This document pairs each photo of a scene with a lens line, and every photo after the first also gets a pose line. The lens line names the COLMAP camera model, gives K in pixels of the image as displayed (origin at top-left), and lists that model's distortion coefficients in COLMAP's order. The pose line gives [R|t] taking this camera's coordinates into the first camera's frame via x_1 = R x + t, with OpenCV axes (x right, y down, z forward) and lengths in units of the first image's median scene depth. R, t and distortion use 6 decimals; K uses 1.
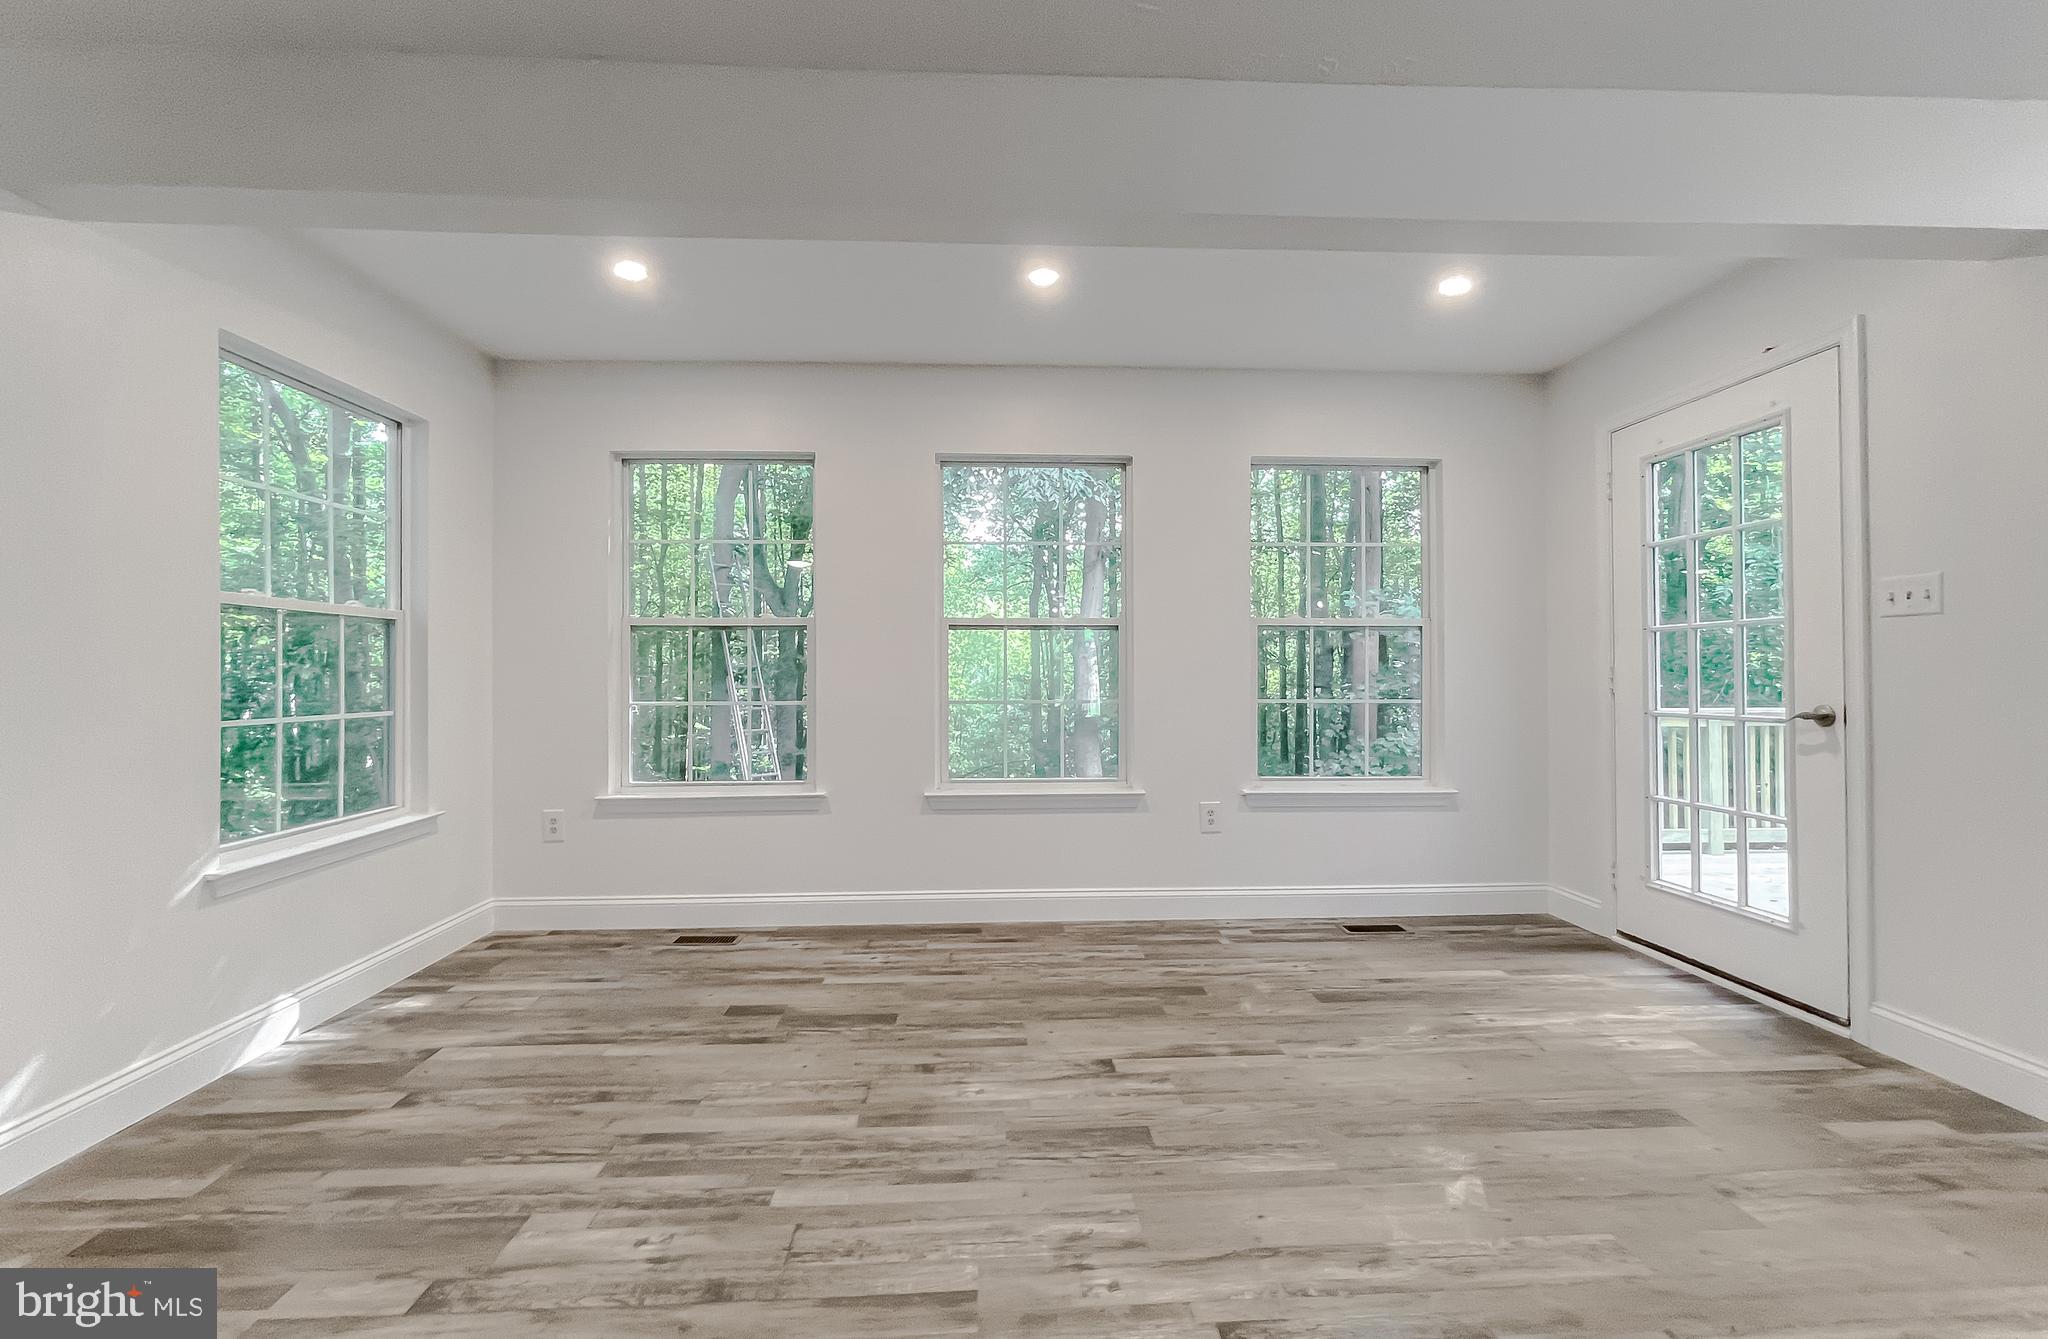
lens RADIAL K [[841.8, 0, 1024.6], [0, 841.8, 665.3], [0, 0, 1]] dist [-0.000771, -0.000029]
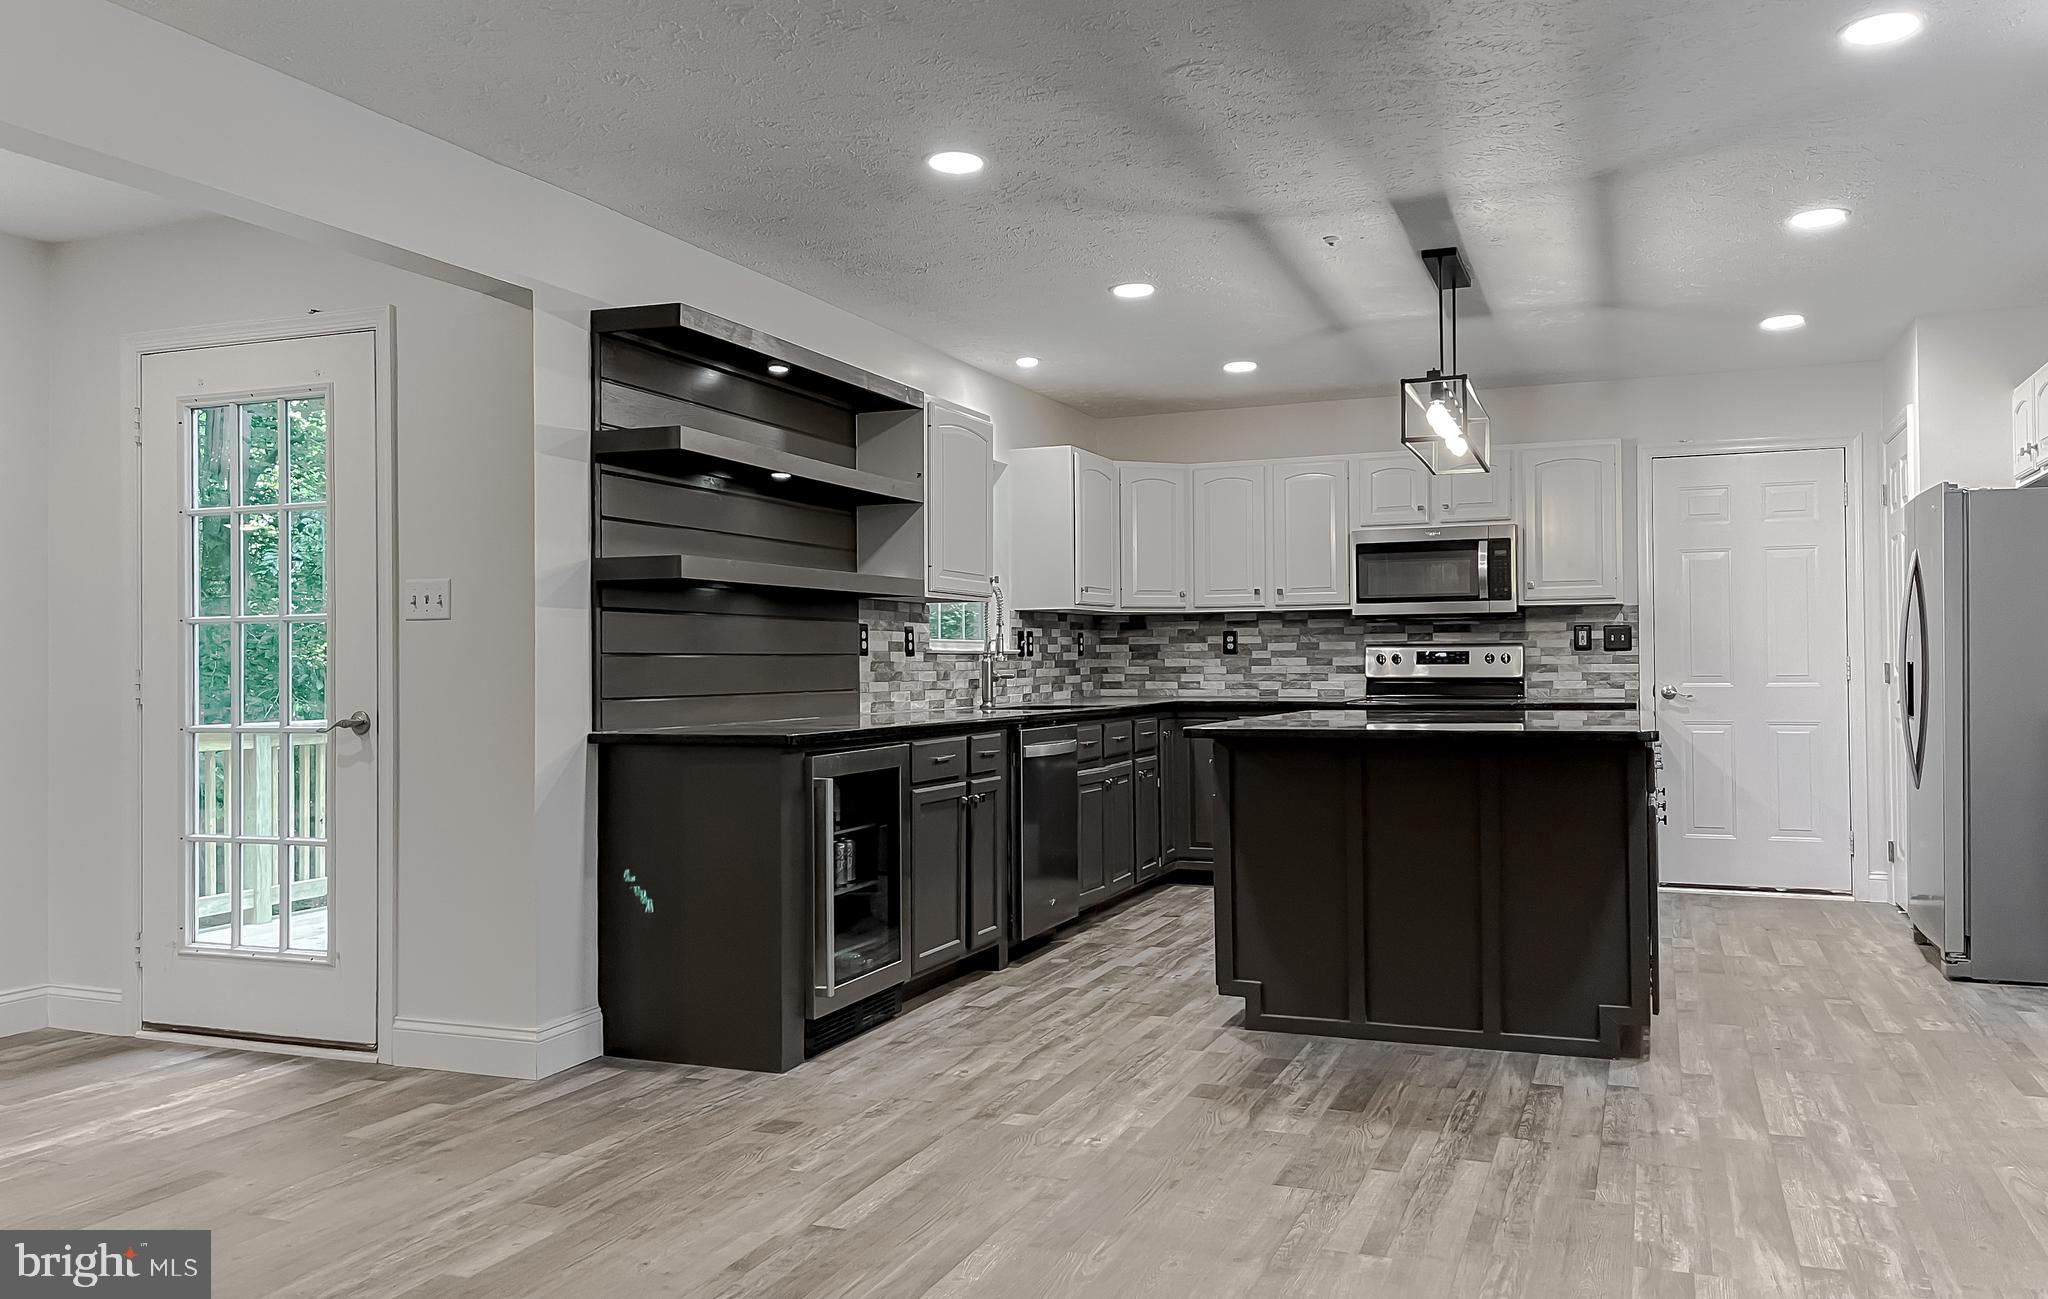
lens RADIAL K [[1544.1, 0, 1024.0], [0, 1544.1, 649.5], [0, 0, 1]] dist [0.076536, -0.113404]
pose [[0.419469, 0.009764, 0.907717, -0.294185], [-0.005943, 0.999950, -0.008010, -0.010965], [-0.907750, -0.002035, 0.419507, -0.372544]]
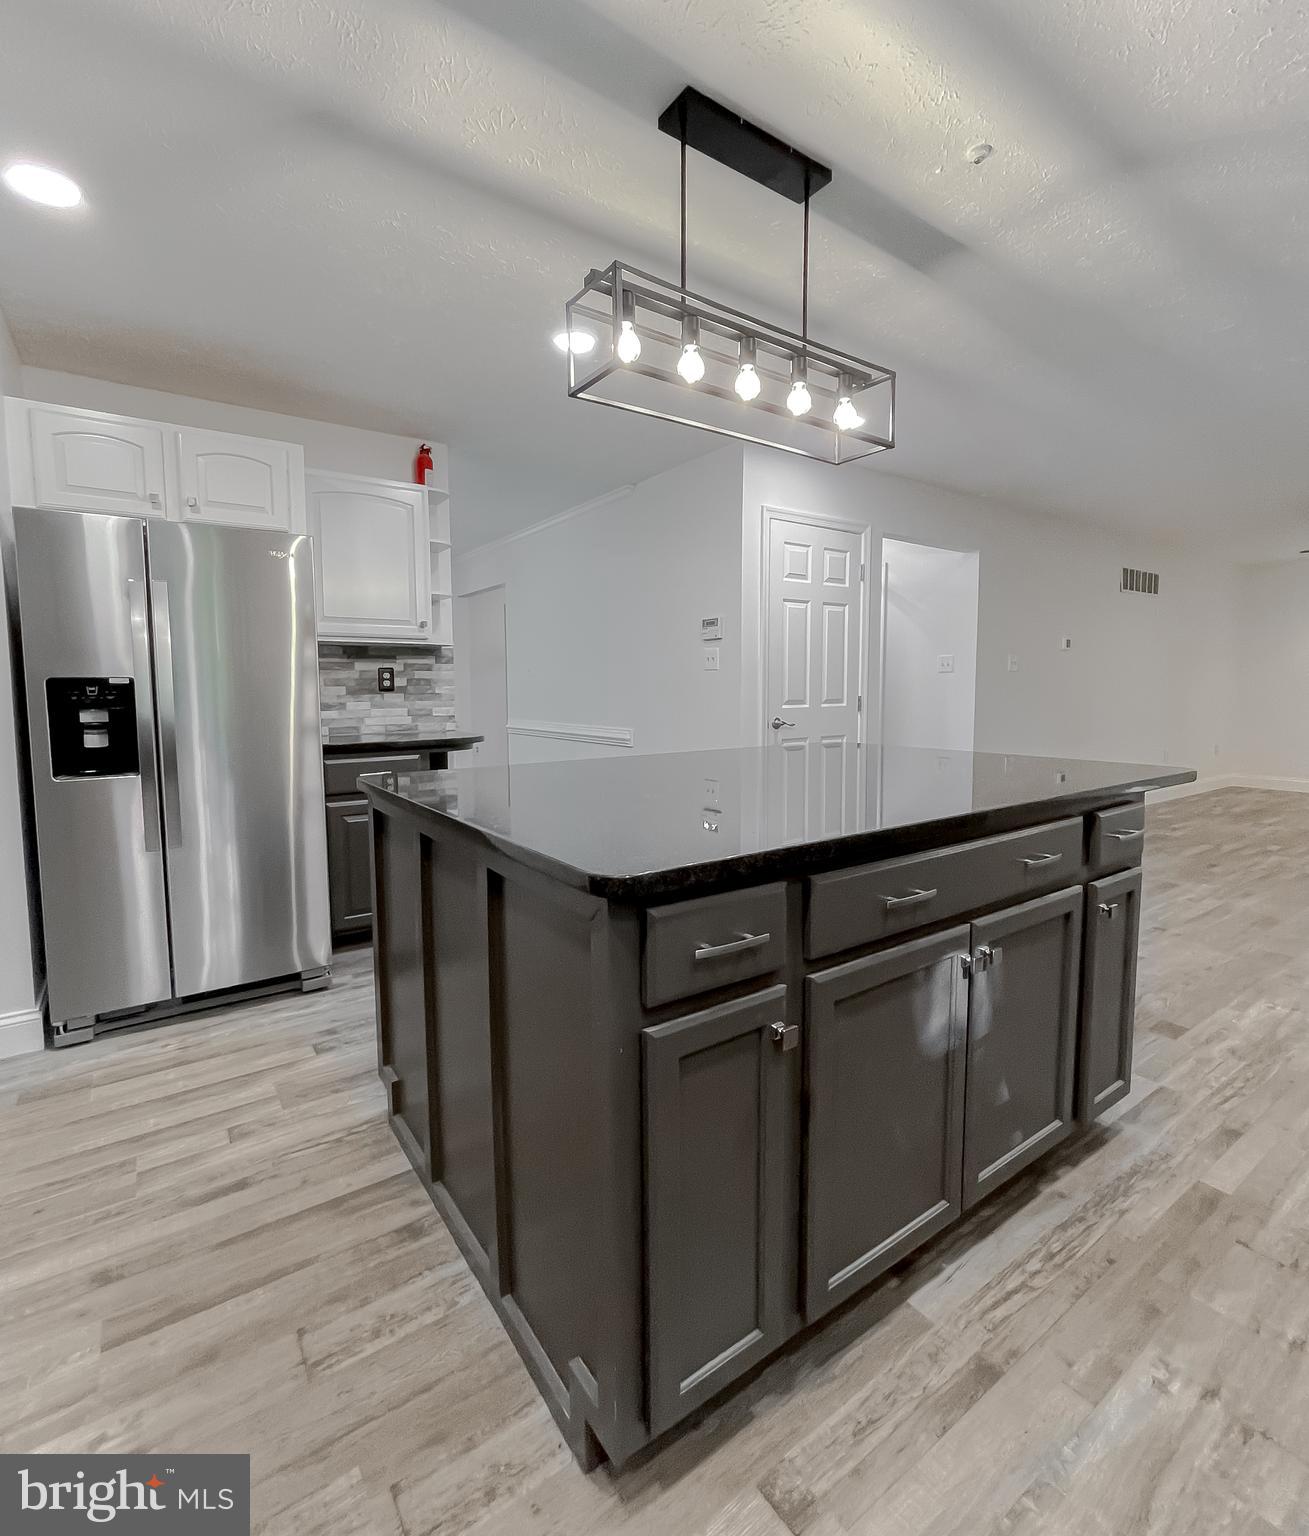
lens RADIAL K [[719.8, 0, 650.4], [0, 719.8, 749.5], [0, 0, 1]] dist [0.013866, -0.007513]
pose [[-0.848257, 0.055630, -0.526654, 2.140224], [0.018508, 0.996974, 0.075500, -0.024344], [0.529261, 0.054296, -0.846720, 0.493383]]
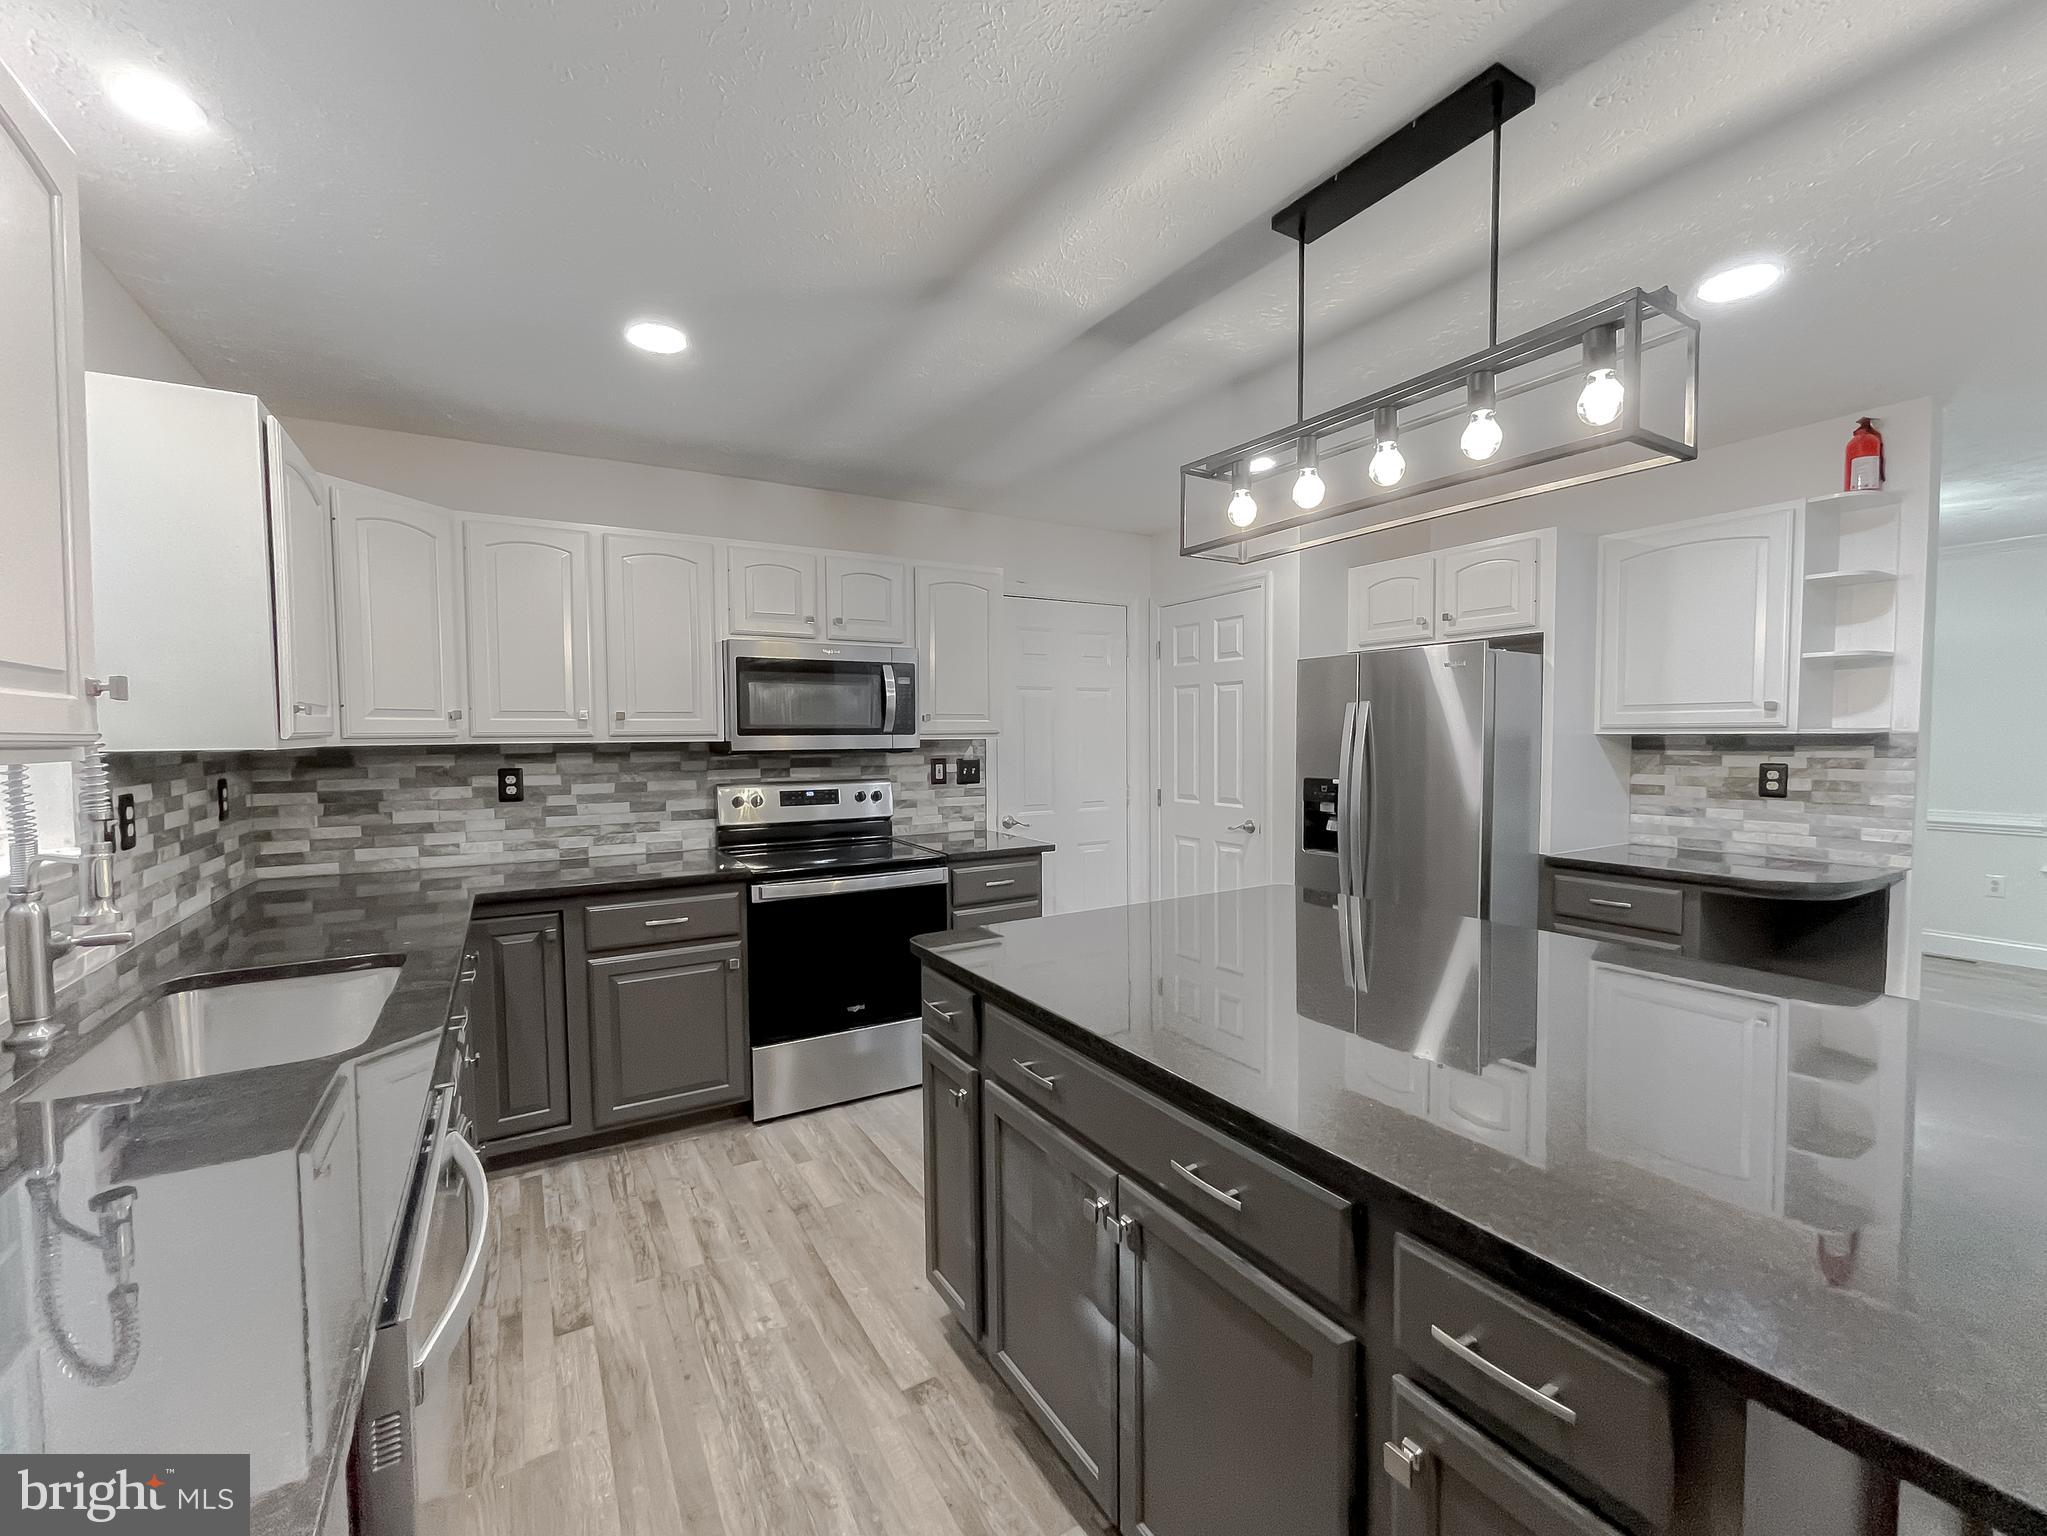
lens RADIAL K [[856.0, 0, 1018.4], [0, 856.0, 775.6], [0, 0, 1]] dist [-0.003989, 0.000485]
pose [[-0.465946, -0.035872, 0.884086, 1.285462], [-0.002445, 0.999226, 0.039255, -0.112784], [-0.884810, 0.016129, -0.465673, 0.470048]]
